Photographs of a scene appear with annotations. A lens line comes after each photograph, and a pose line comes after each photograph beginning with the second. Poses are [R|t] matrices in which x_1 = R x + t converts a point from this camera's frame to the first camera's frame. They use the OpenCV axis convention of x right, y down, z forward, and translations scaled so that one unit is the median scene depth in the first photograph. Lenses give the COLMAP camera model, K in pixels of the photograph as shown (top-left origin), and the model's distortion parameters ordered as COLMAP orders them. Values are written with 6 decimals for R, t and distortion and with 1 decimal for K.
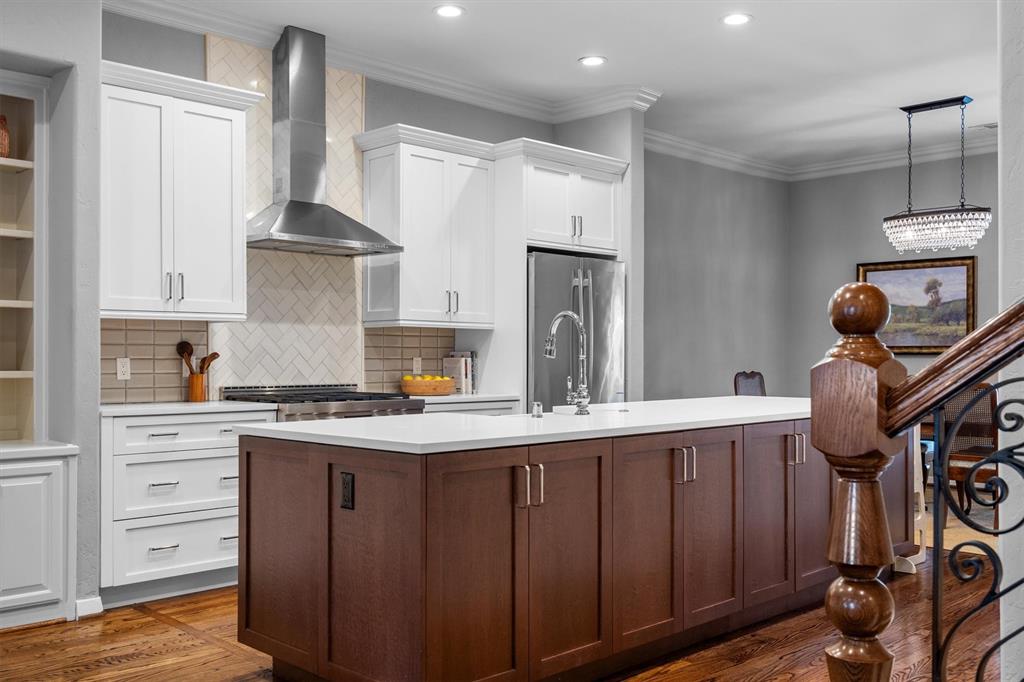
lens RADIAL K [[951.3, 0, 505.6], [0, 951.3, 357.8], [0, 0, 1]] dist [0.005612, -0.003920]
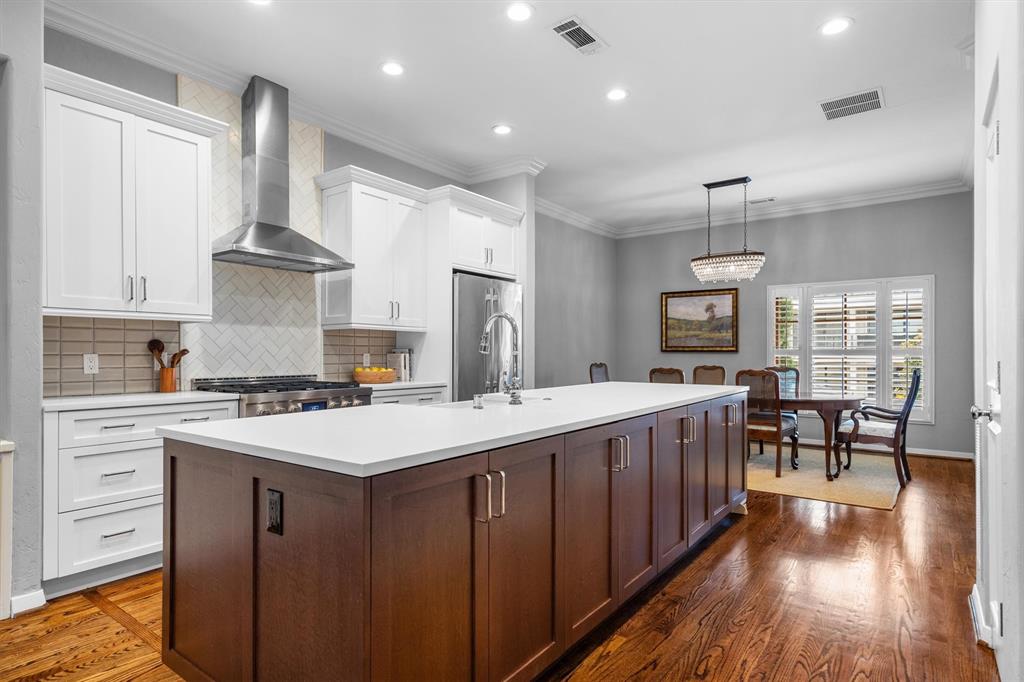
lens RADIAL K [[546.7, 0, 507.5], [0, 546.7, 354.1], [0, 0, 1]] dist [0.003390, 0.001581]
pose [[0.988025, -0.000274, 0.154295, -0.020074], [0.000227, 1.000000, 0.000324, 0.000287], [-0.154295, -0.000285, 0.988025, 0.258852]]
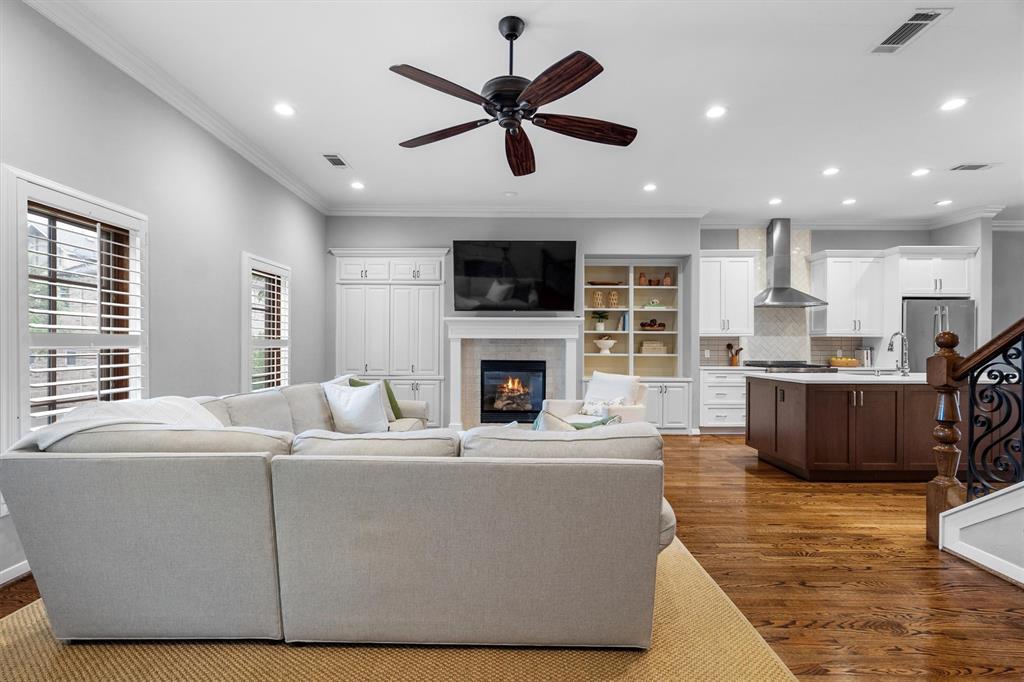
lens RADIAL K [[466.9, 0, 511.1], [0, 466.9, 345.5], [0, 0, 1]] dist [0.003231, 0.000496]
pose [[0.713628, 0.001340, -0.700523, 0.138198], [-0.002572, 0.999996, -0.000706, -0.008753], [0.700520, 0.002306, 0.713629, -0.354105]]
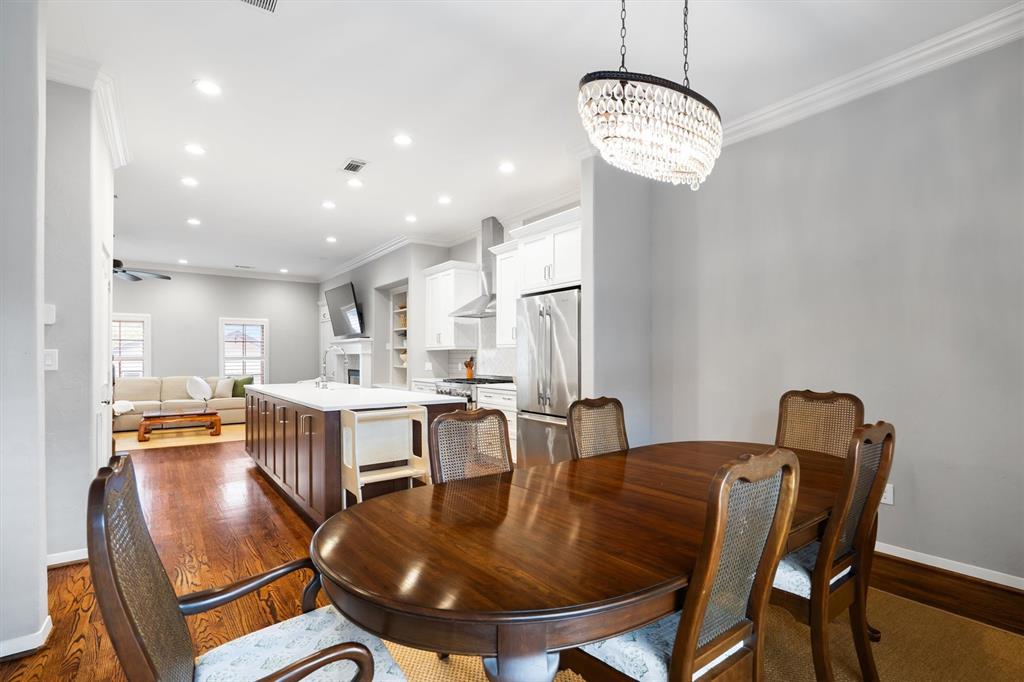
lens RADIAL K [[476.3, 0, 510.4], [0, 476.3, 363.1], [0, 0, 1]] dist [-0.001015, -0.000023]
pose [[-0.136125, 0.014145, -0.990591, 0.879907], [0.002832, 0.999900, 0.013889, -0.016185], [0.990688, -0.000915, -0.136151, 1.167175]]
